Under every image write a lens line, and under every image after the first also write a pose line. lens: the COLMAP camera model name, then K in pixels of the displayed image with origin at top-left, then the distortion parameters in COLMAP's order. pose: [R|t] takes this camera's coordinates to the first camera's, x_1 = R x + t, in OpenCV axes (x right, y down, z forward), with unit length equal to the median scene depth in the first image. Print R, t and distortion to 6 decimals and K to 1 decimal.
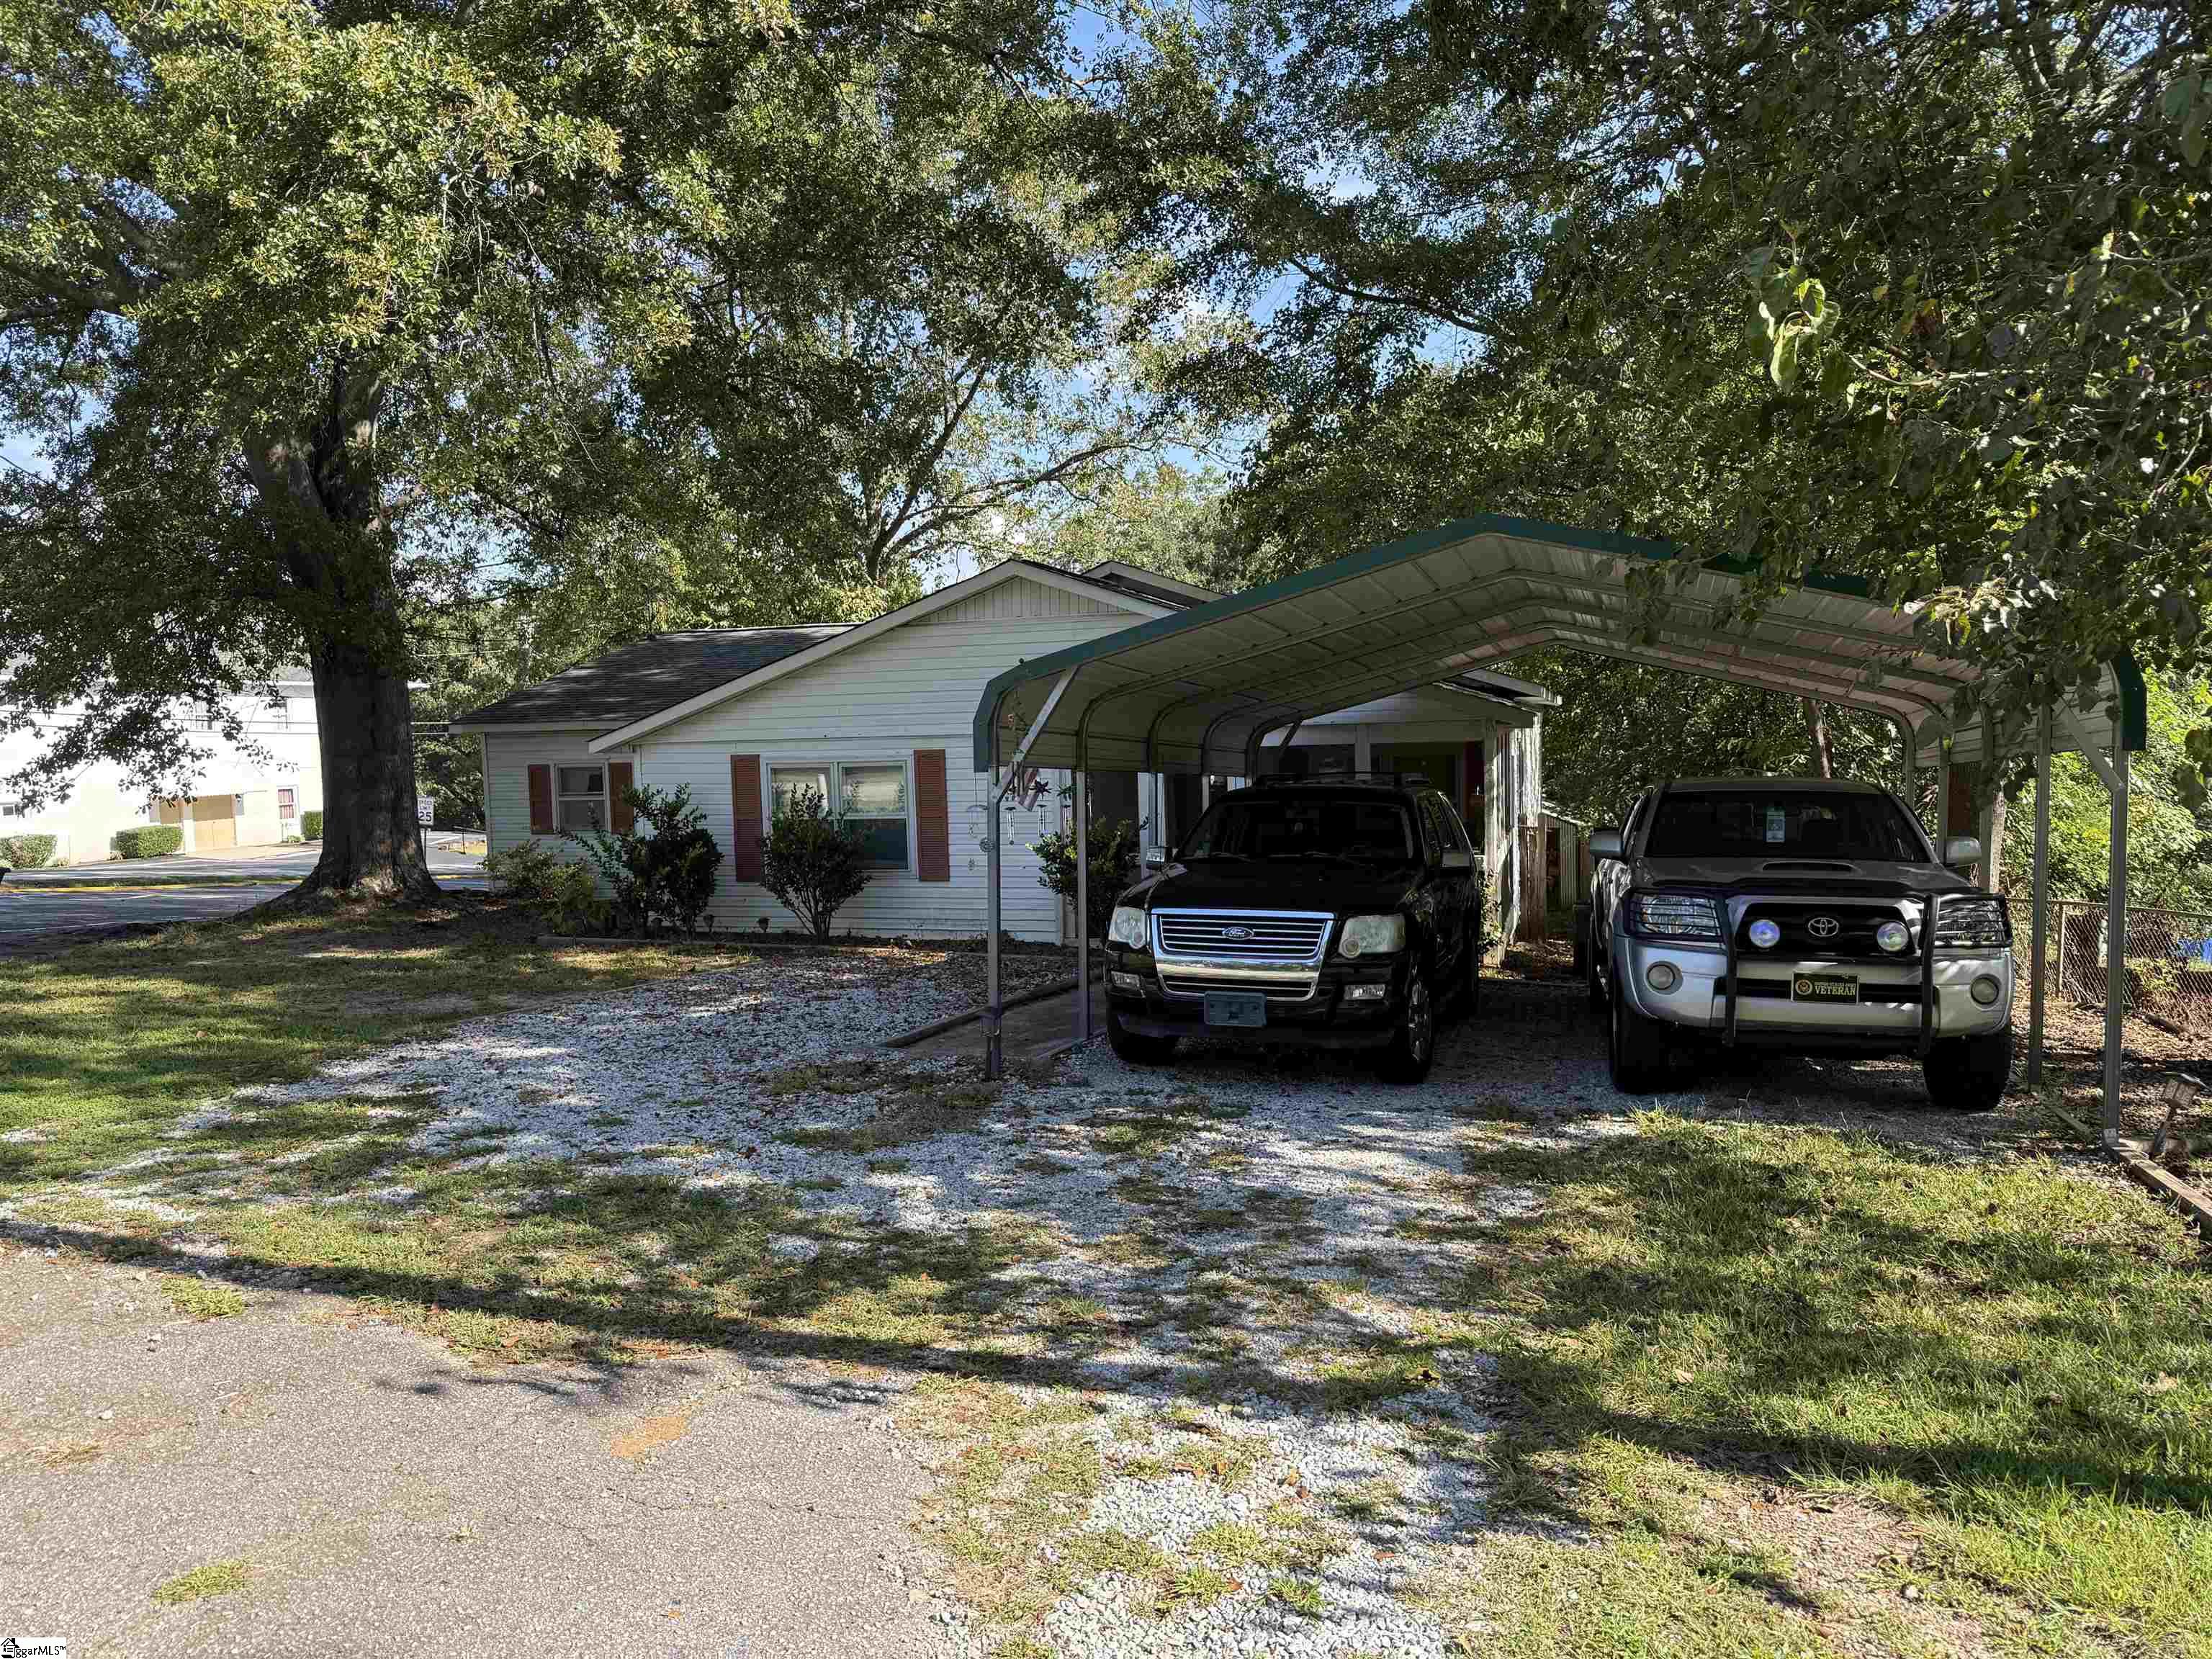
lens RADIAL K [[1540.6, 0, 1096.9], [0, 1540.6, 841.7], [0, 0, 1]] dist [0.122627, -0.205207]
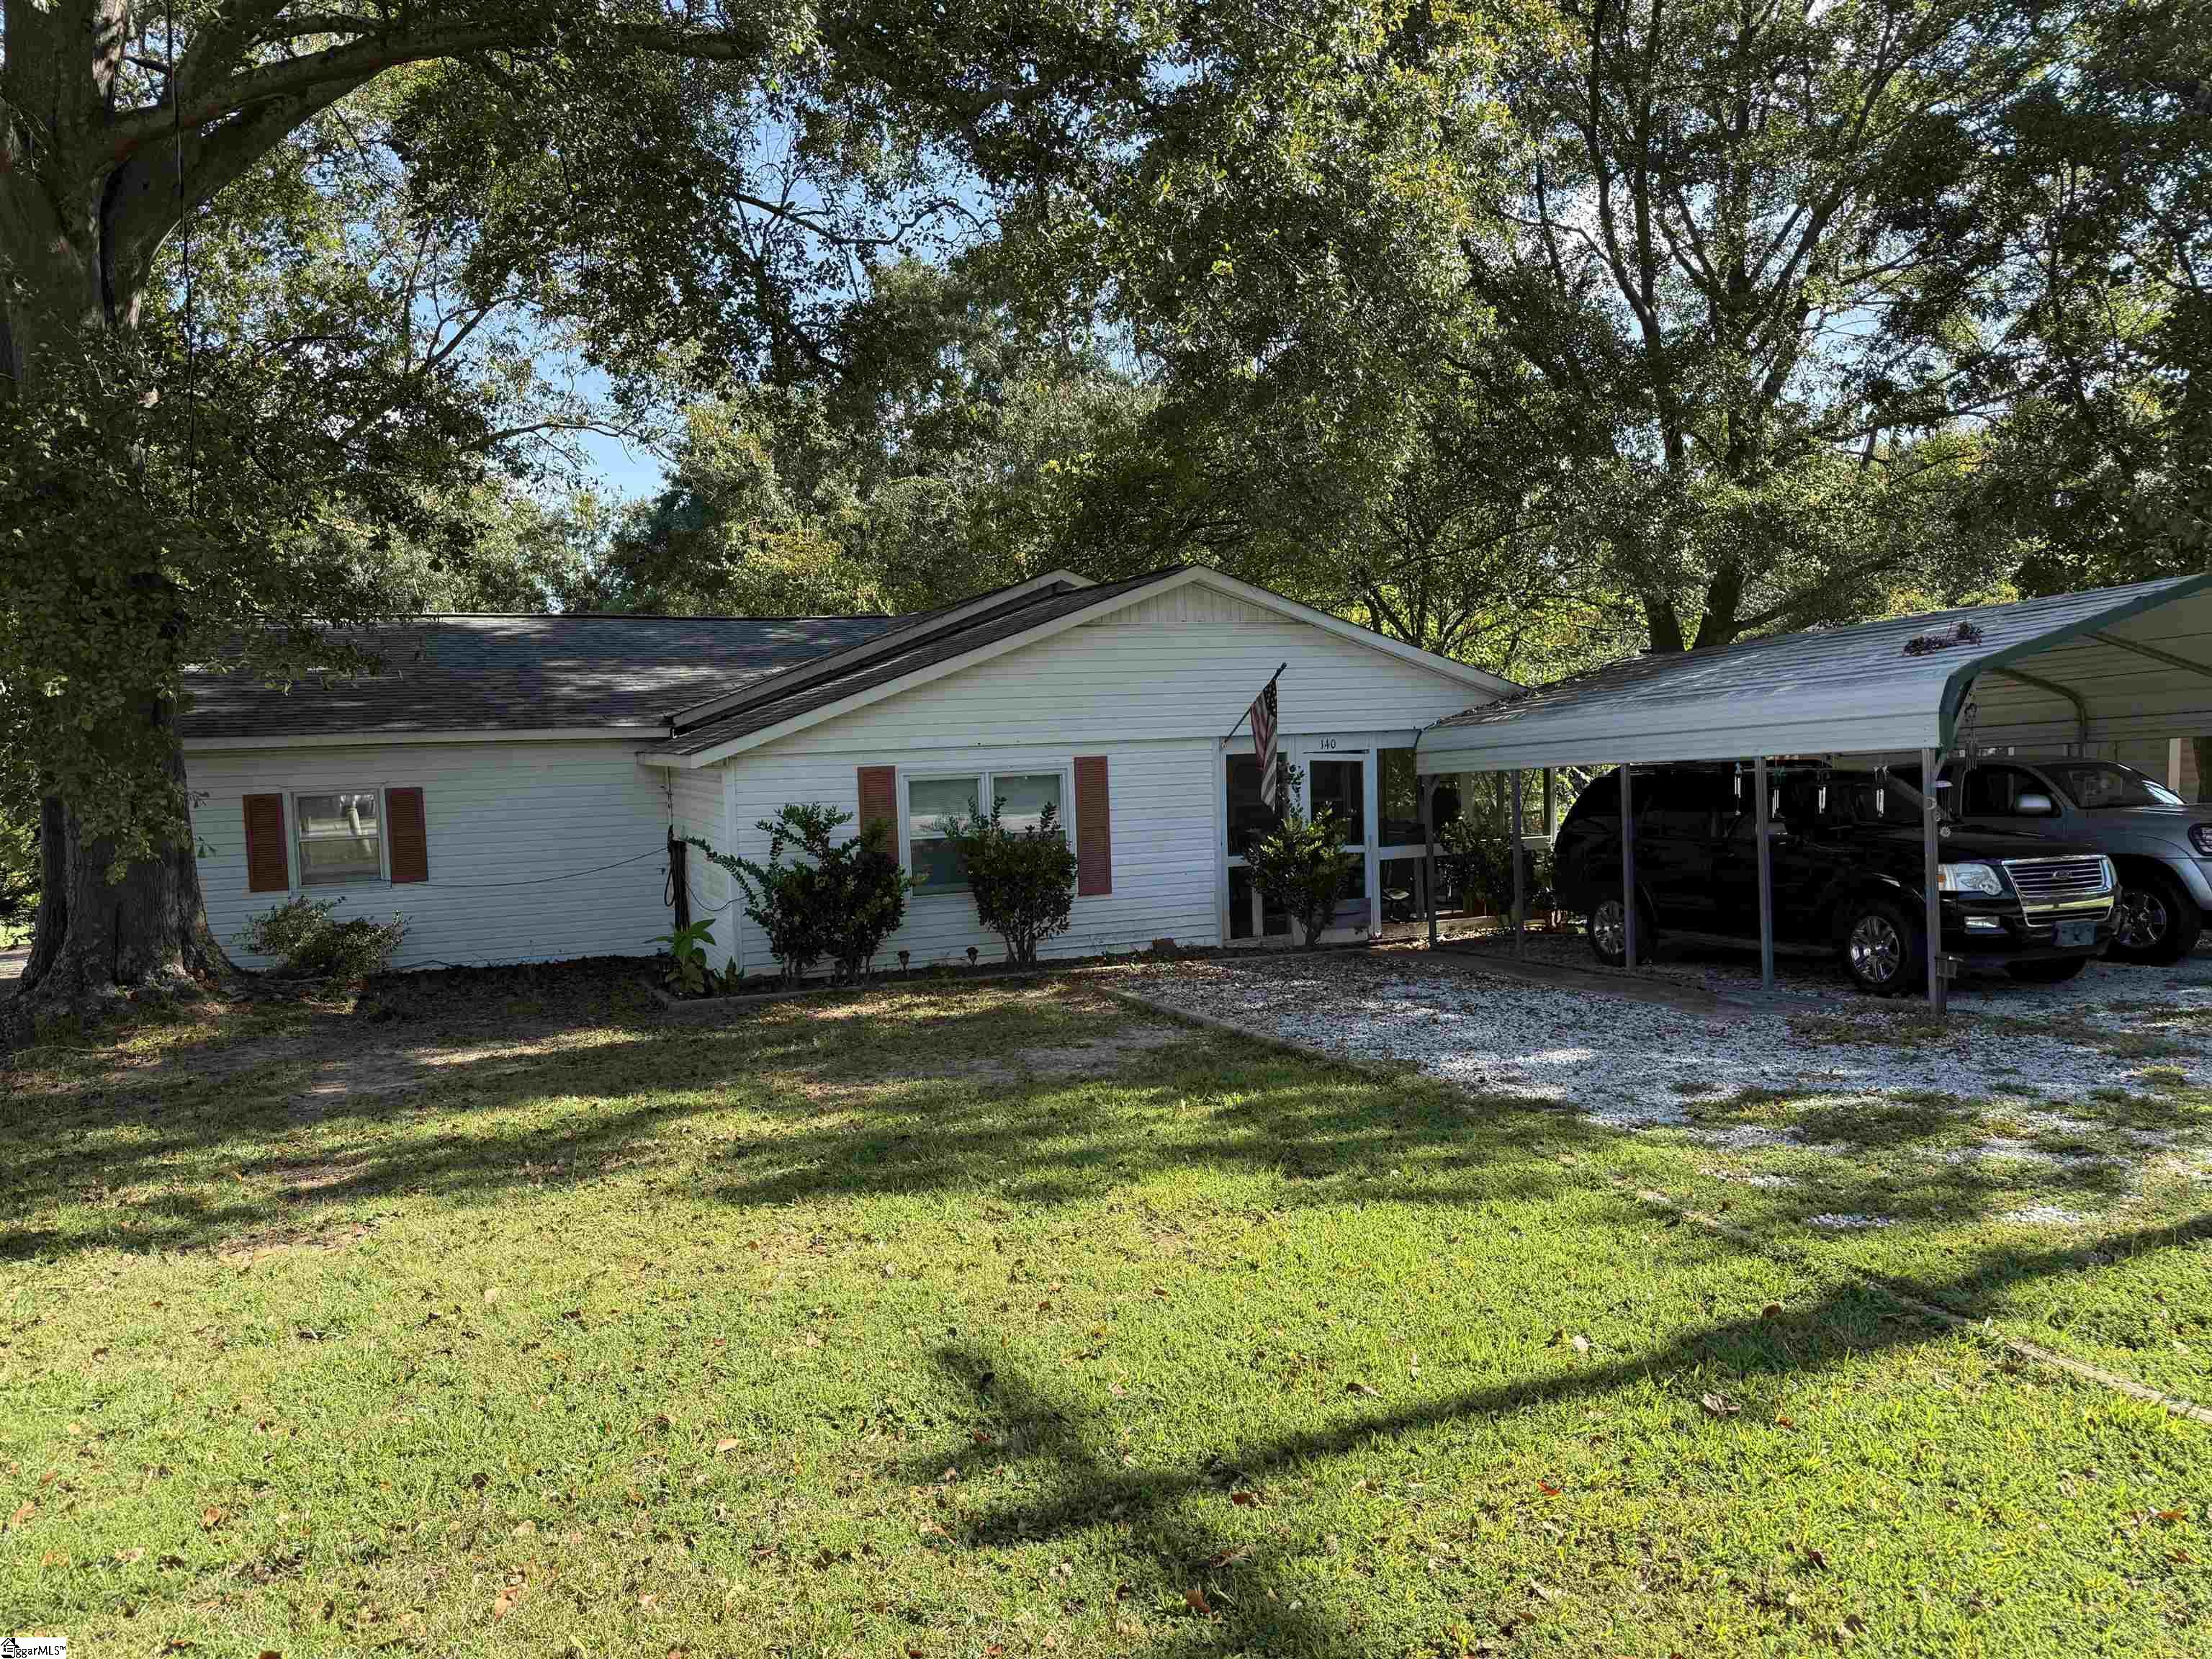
lens RADIAL K [[1543.4, 0, 1106.0], [0, 1543.4, 829.5], [0, 0, 1]] dist [0.061201, -0.071281]
pose [[0.755755, -0.041436, 0.653542, -1.635868], [0.058315, 0.998290, -0.004141, -0.023345], [-0.652252, 0.041241, 0.756879, 0.627497]]
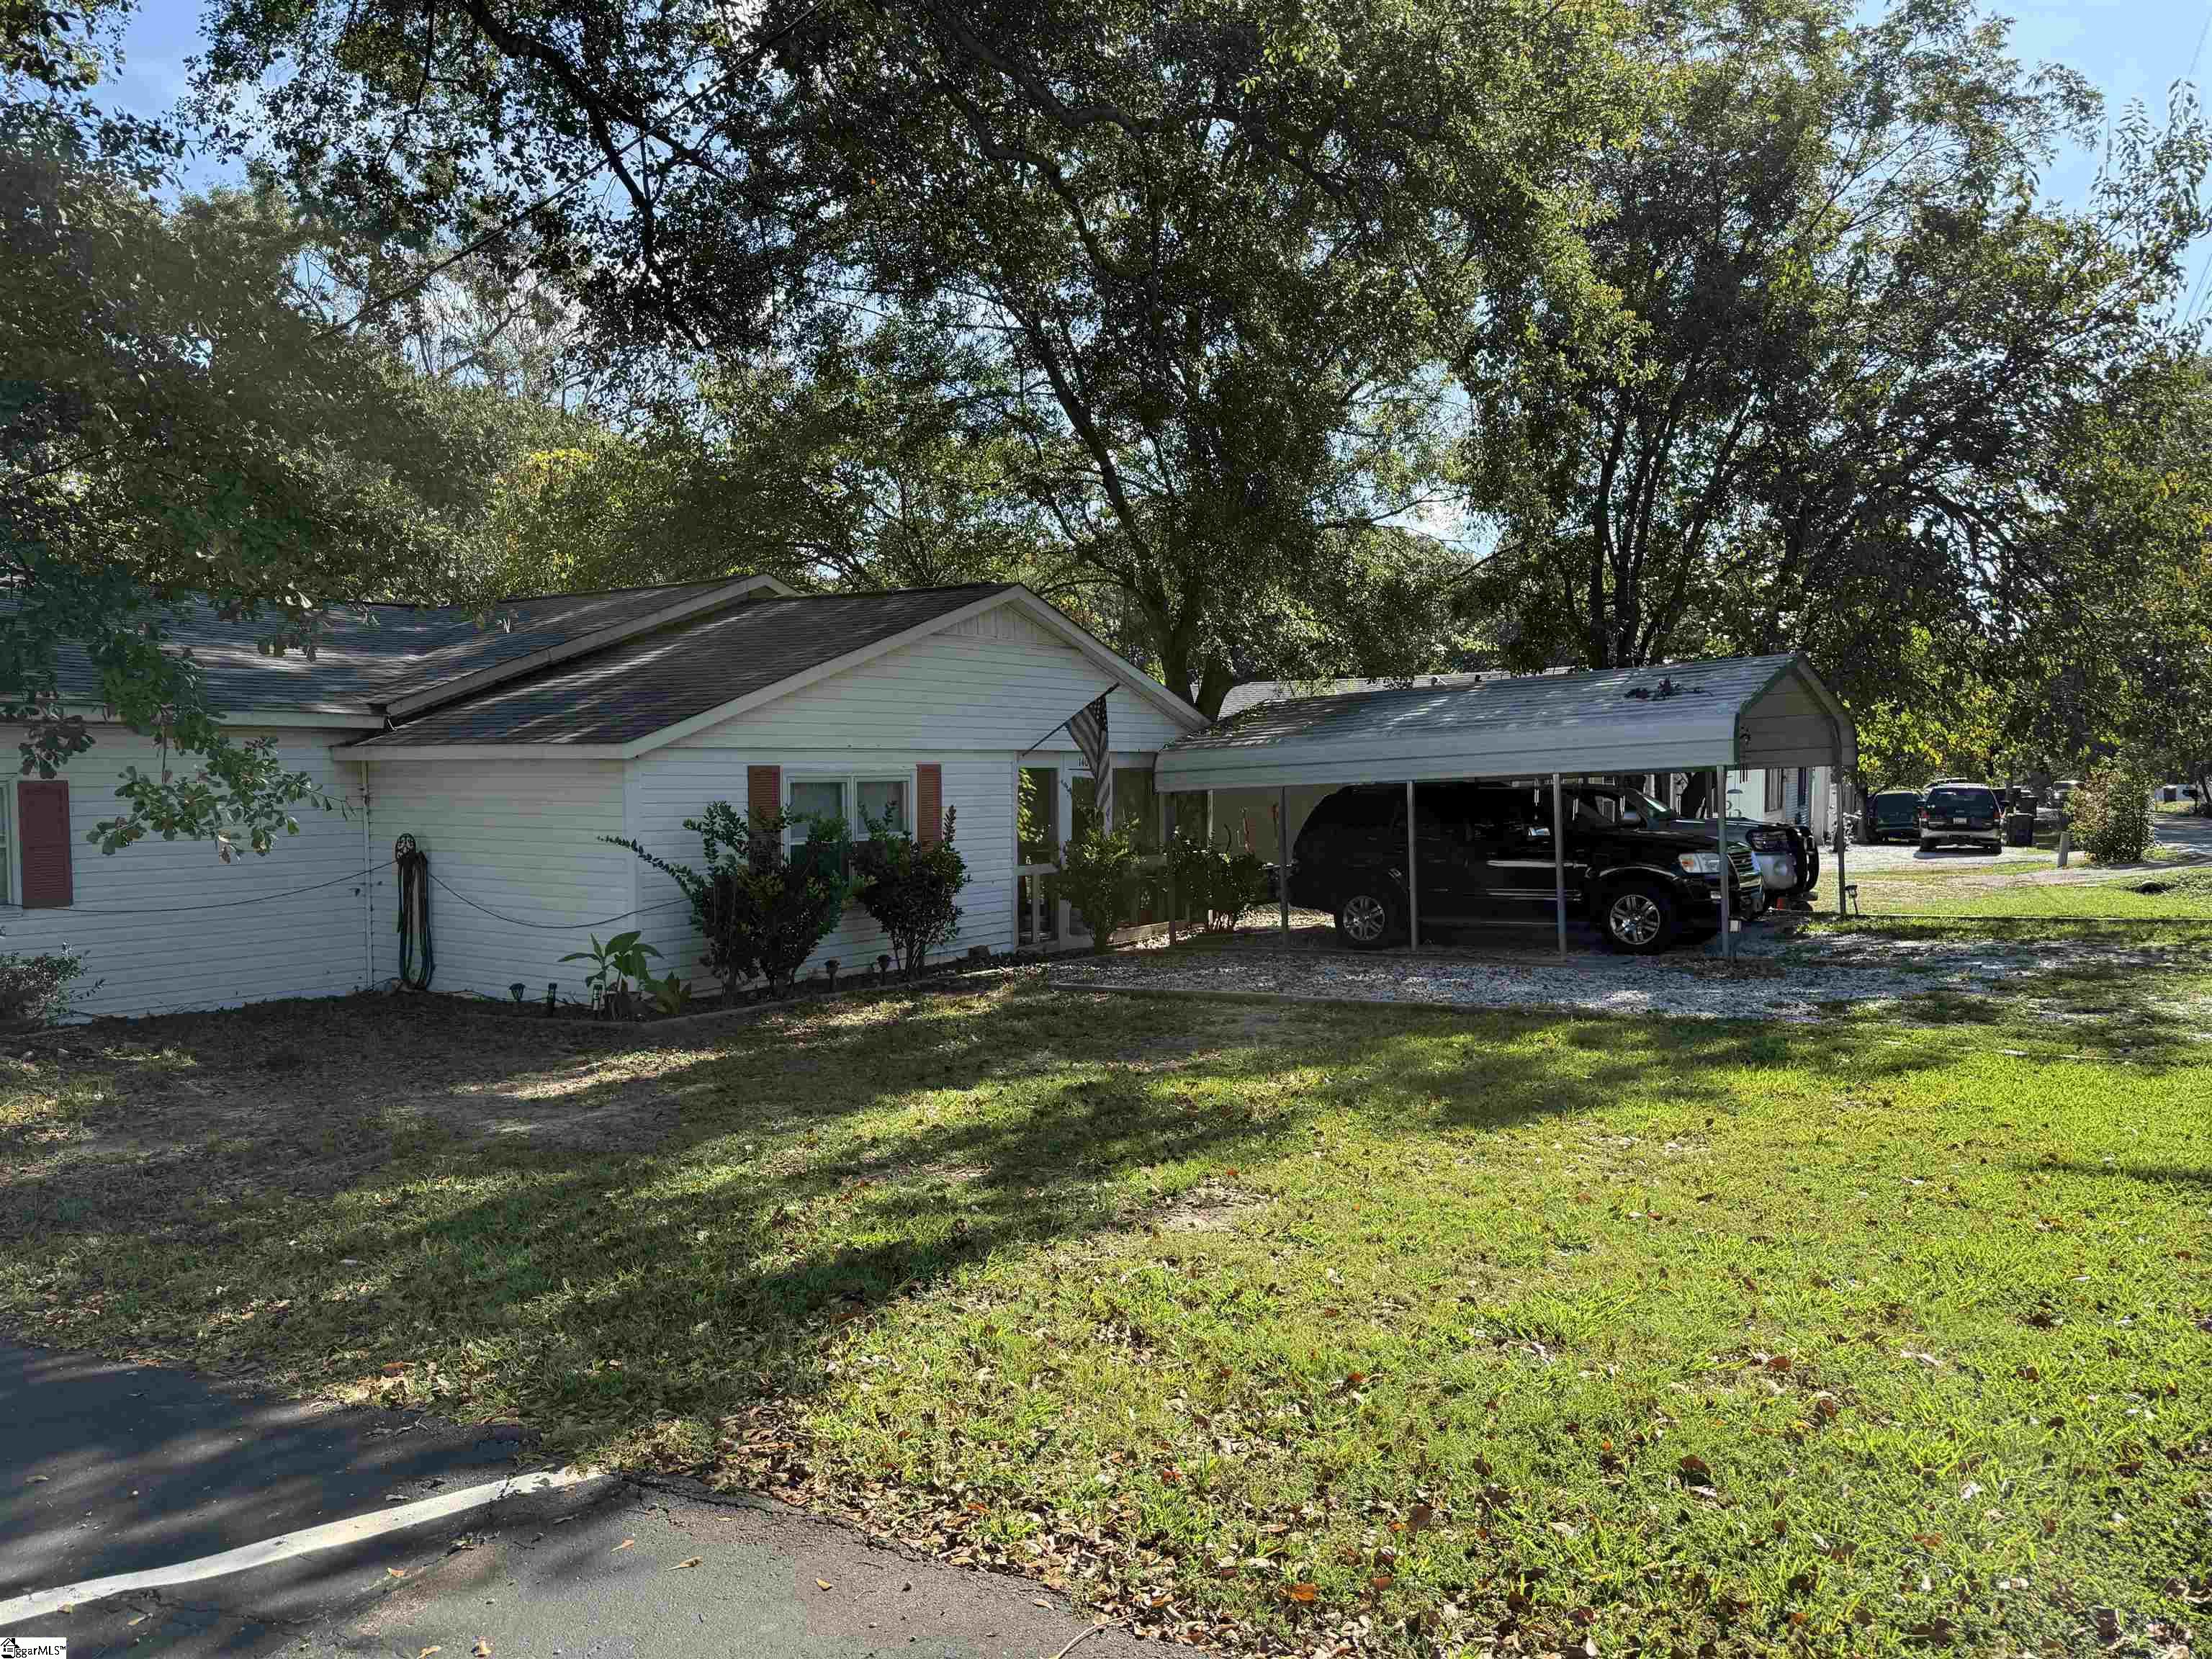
lens RADIAL K [[1540.6, 0, 1096.9], [0, 1540.6, 841.7], [0, 0, 1]] dist [0.122627, -0.205207]
pose [[0.273312, -0.018864, 0.961741, -2.239078], [0.063483, 0.997982, 0.001534, -0.016614], [-0.959828, 0.060635, 0.273958, 1.455998]]
